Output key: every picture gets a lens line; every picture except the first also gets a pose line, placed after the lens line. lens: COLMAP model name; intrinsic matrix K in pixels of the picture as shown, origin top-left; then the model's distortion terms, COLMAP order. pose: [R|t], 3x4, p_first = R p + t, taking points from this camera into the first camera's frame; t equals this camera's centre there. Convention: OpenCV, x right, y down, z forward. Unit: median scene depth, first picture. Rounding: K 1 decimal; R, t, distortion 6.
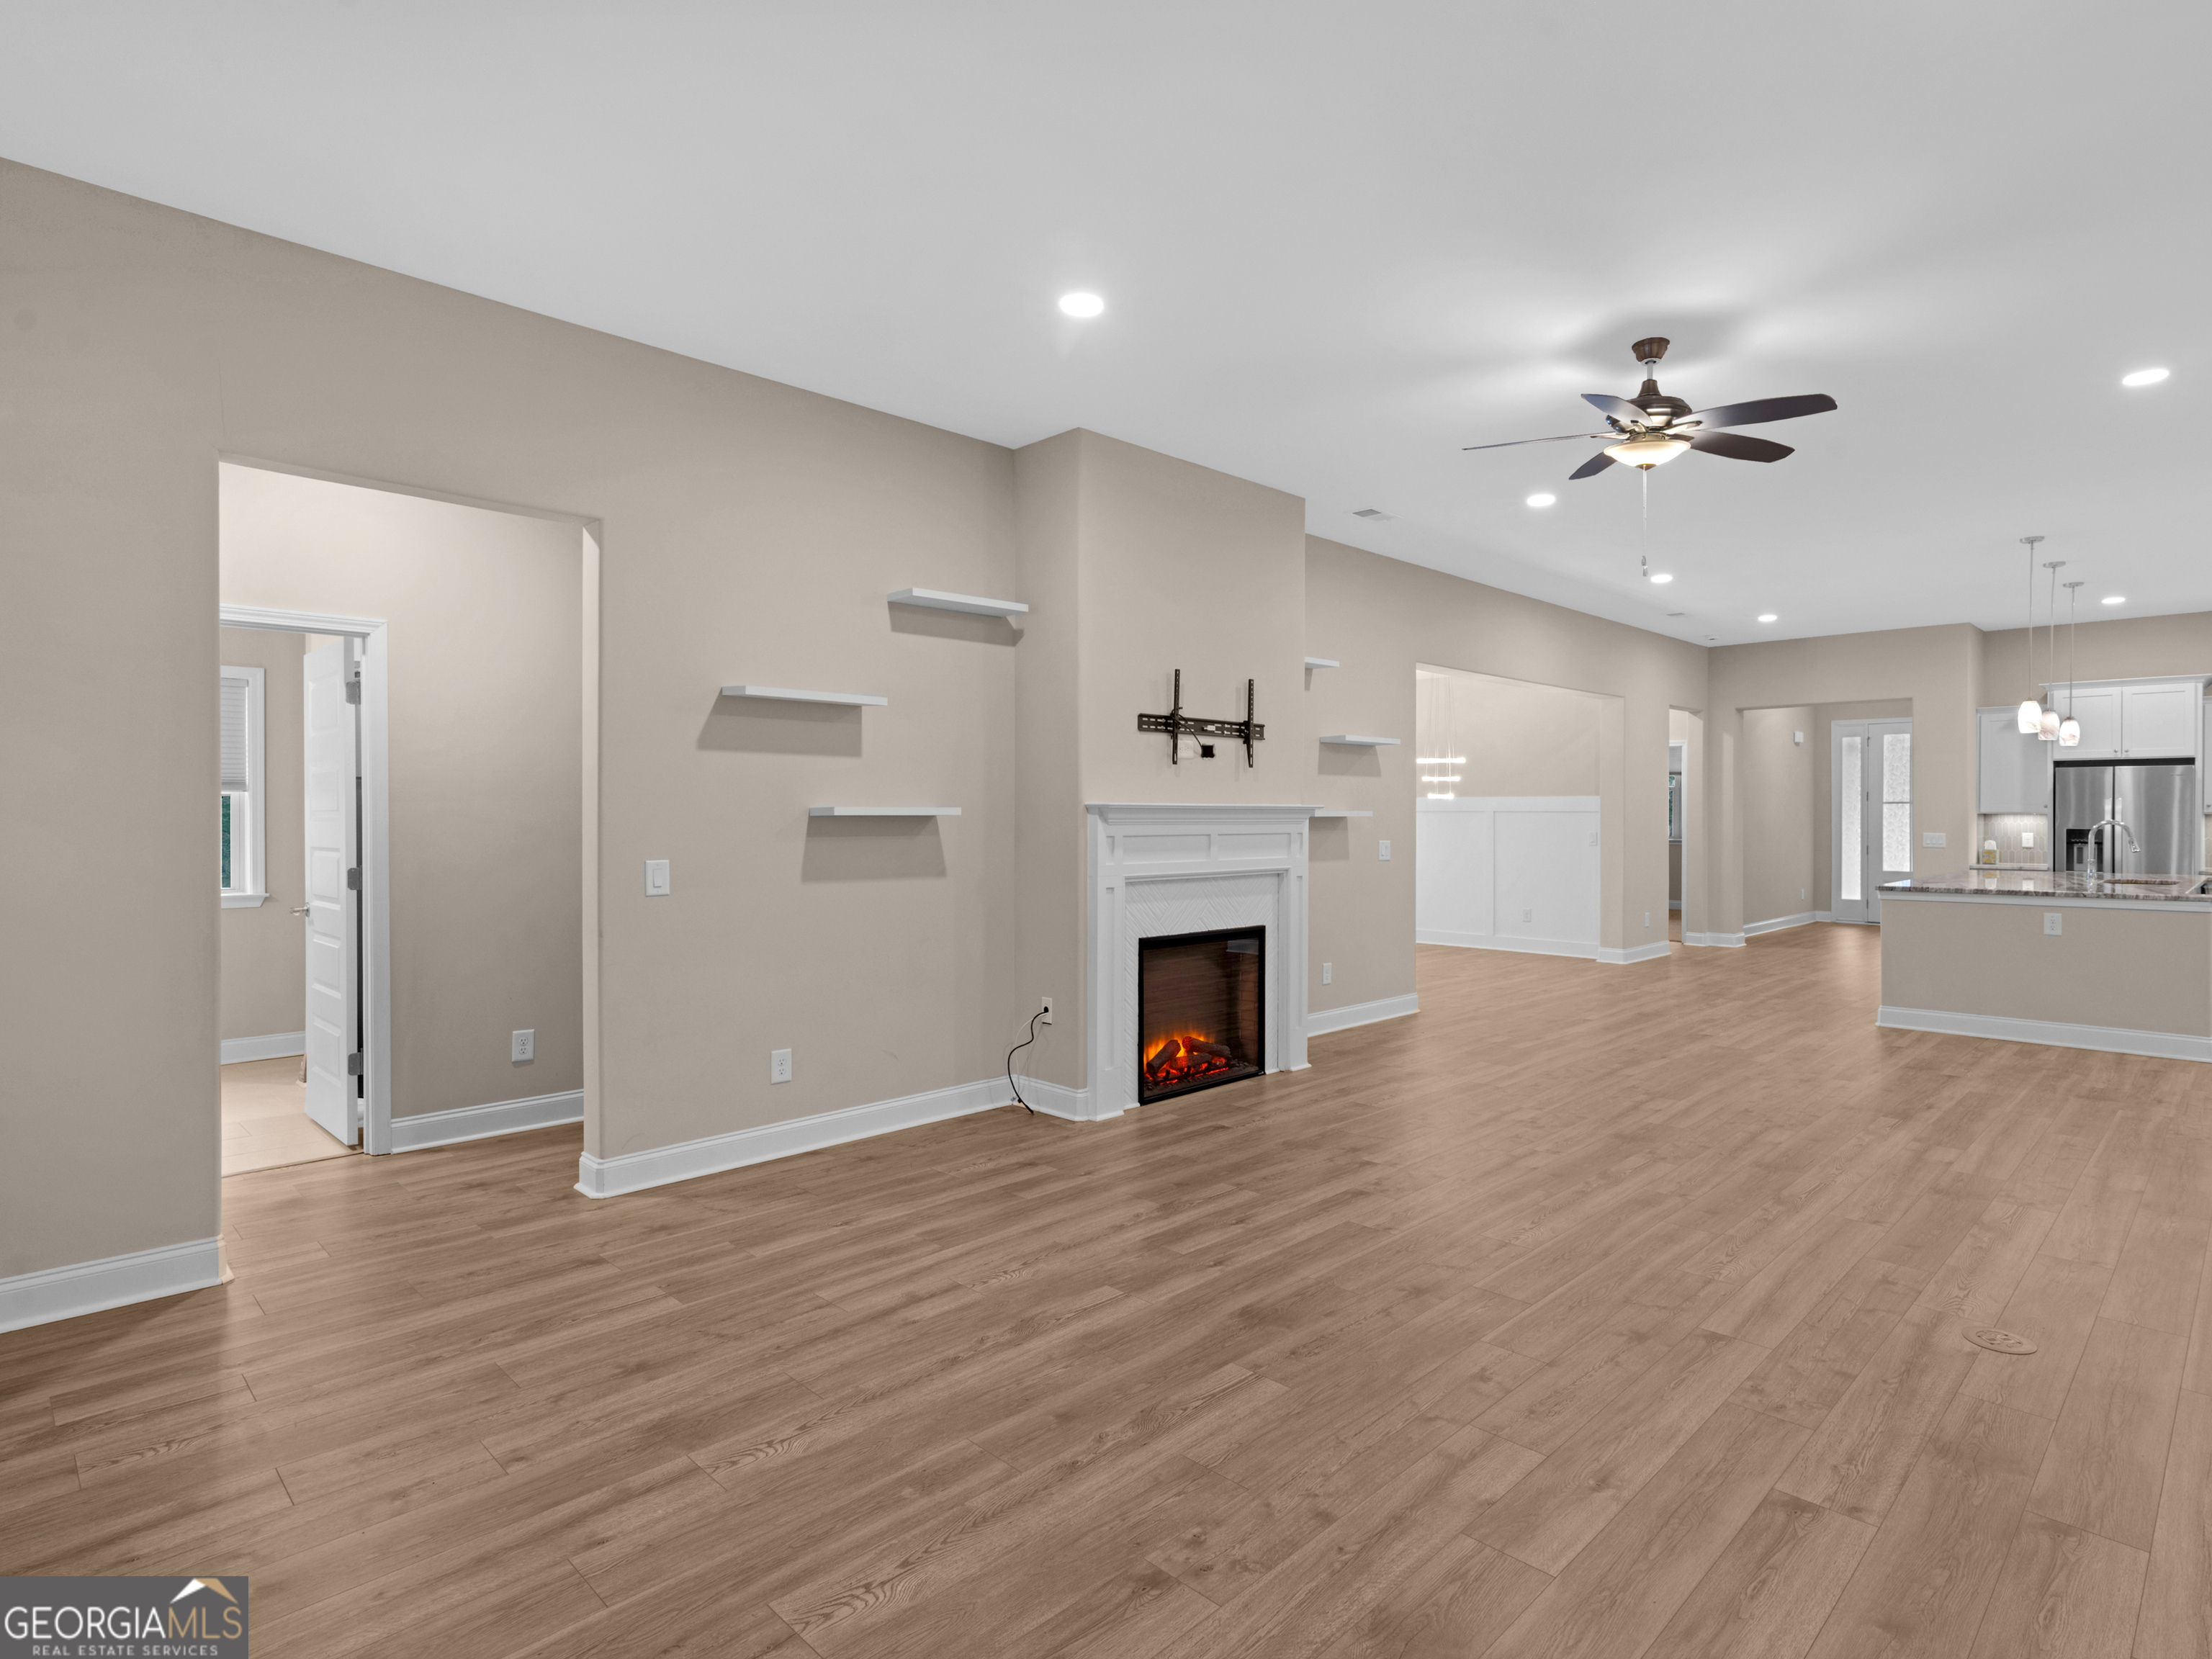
lens RADIAL K [[1248.7, 0, 1128.4], [0, 1248.7, 835.1], [0, 0, 1]] dist [0.004183, 0.002961]
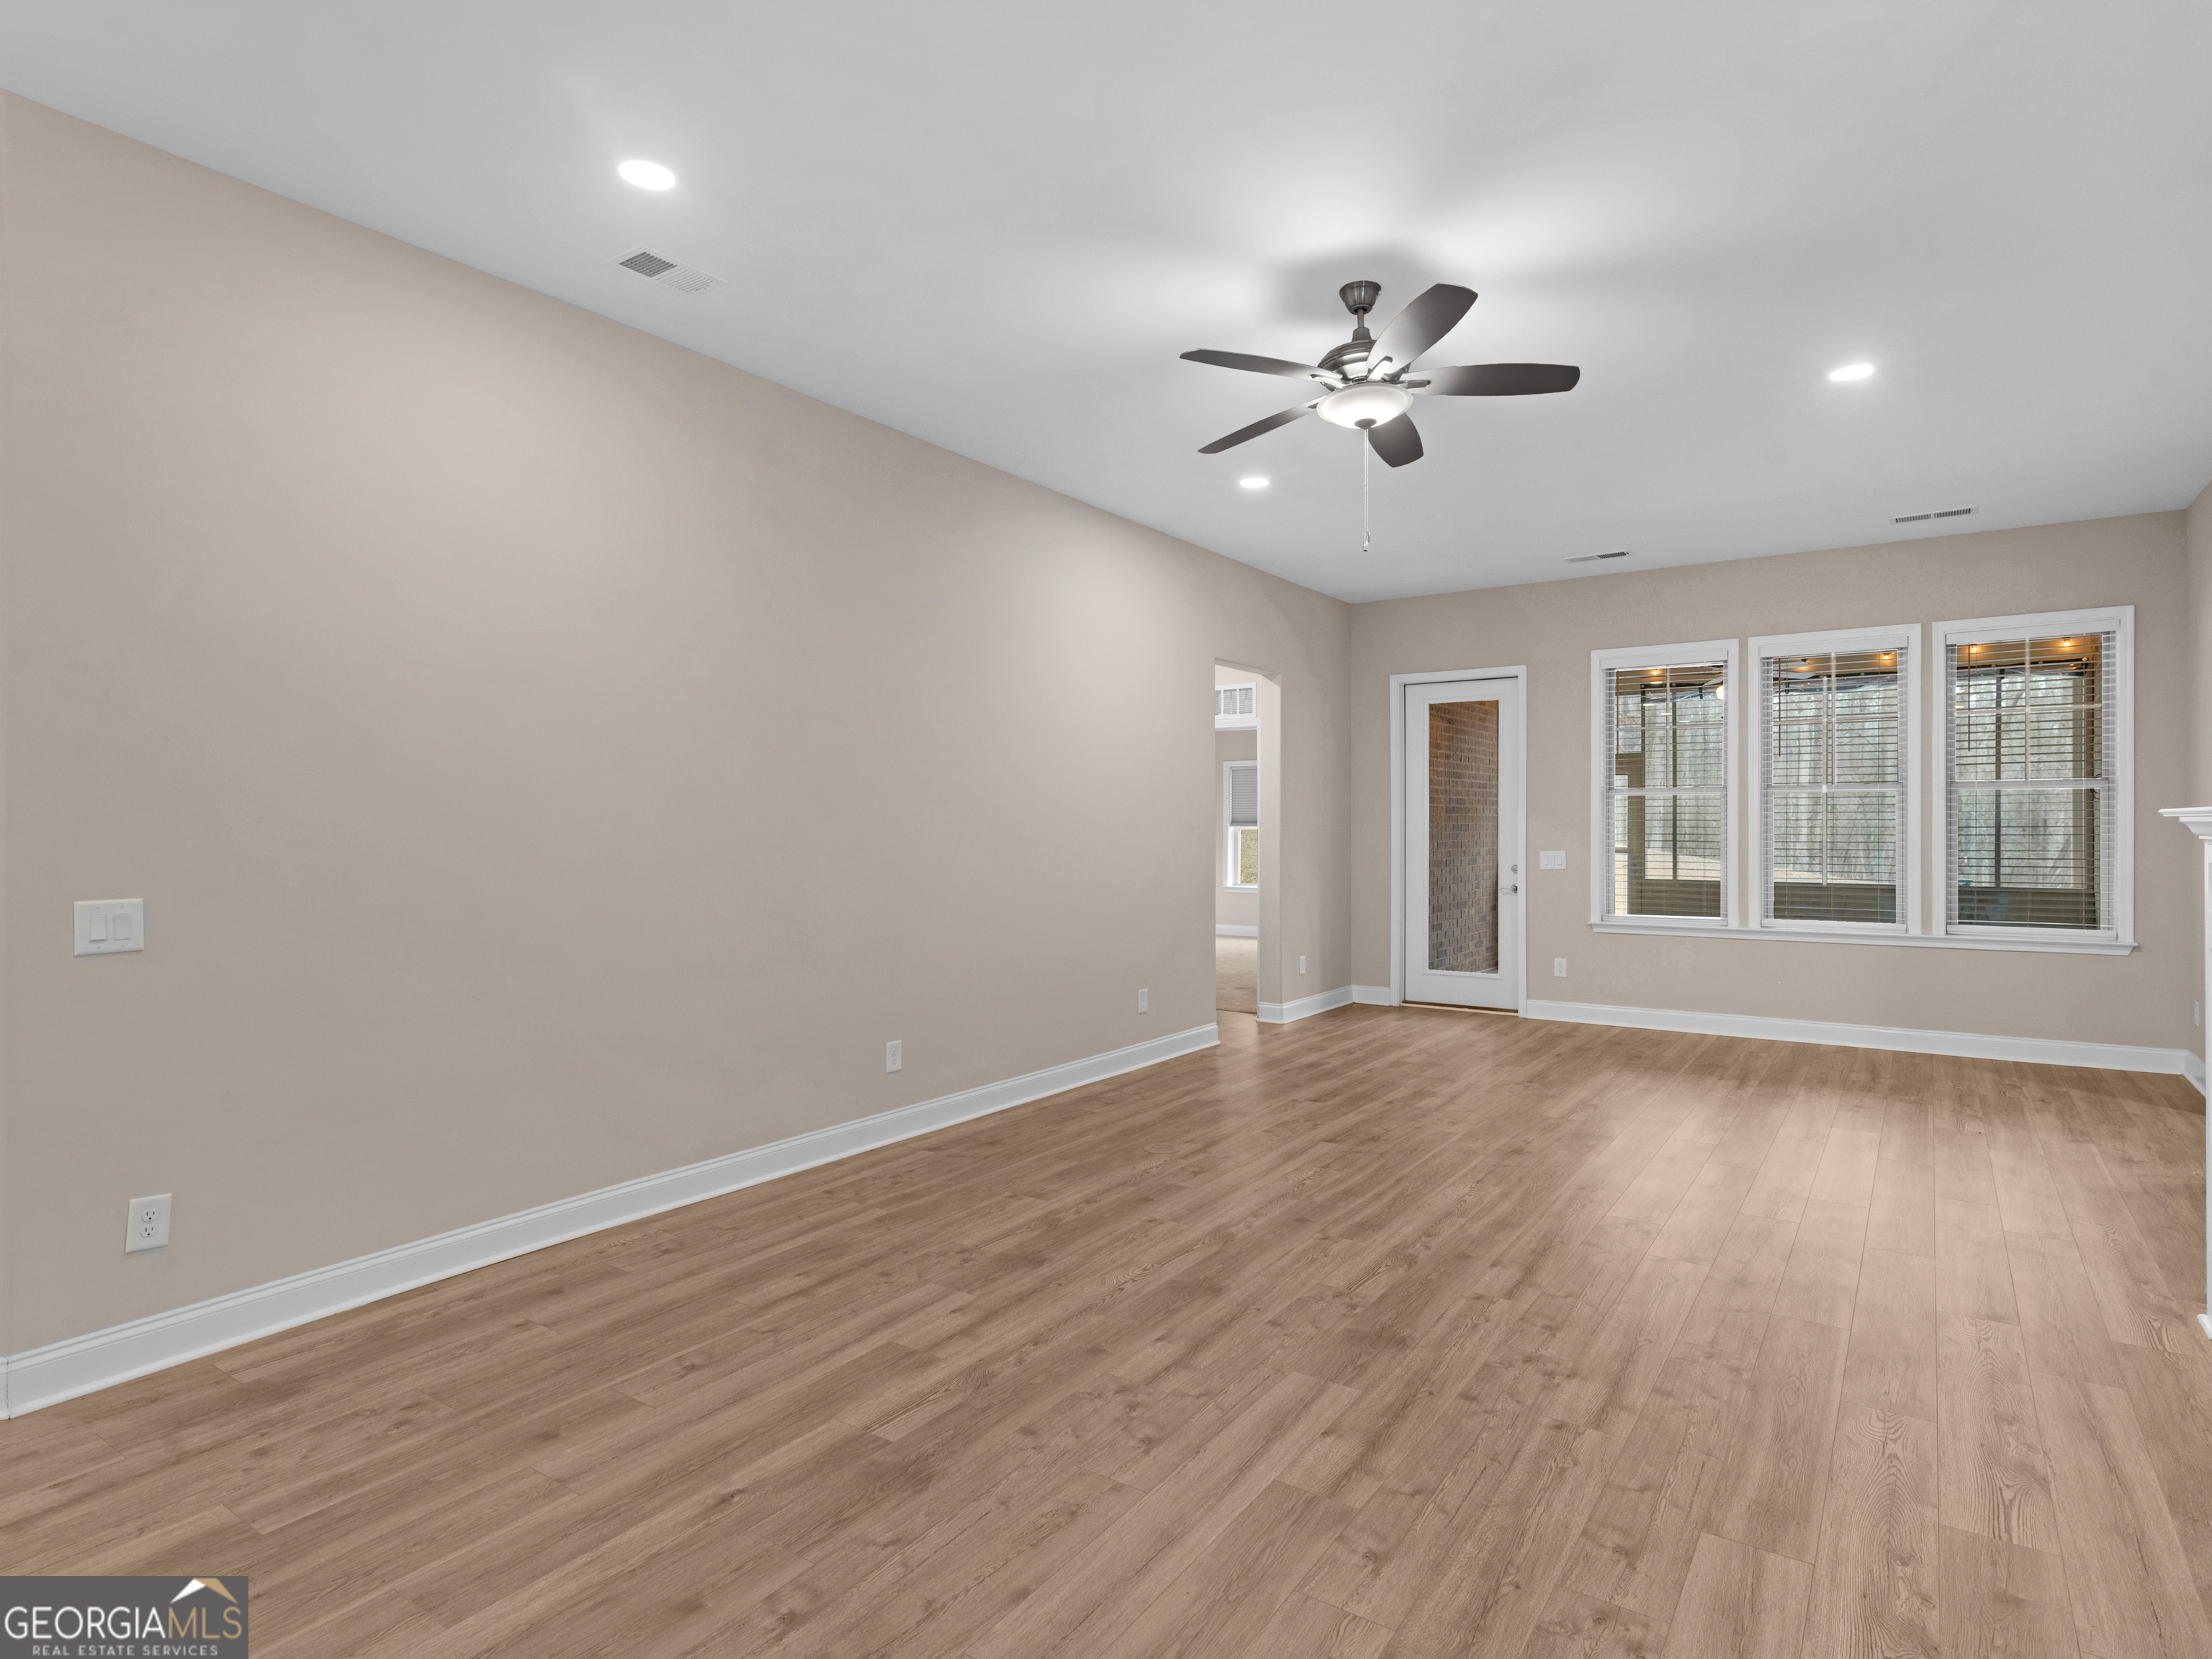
lens RADIAL K [[1160.7, 0, 1109.4], [0, 1160.7, 829.1], [0, 0, 1]] dist [-0.004646, 0.003132]
pose [[-0.987632, -0.001244, -0.156786, 0.618376], [-0.004347, 0.999801, 0.019454, -0.023755], [0.156731, 0.019895, -0.987441, 1.524882]]
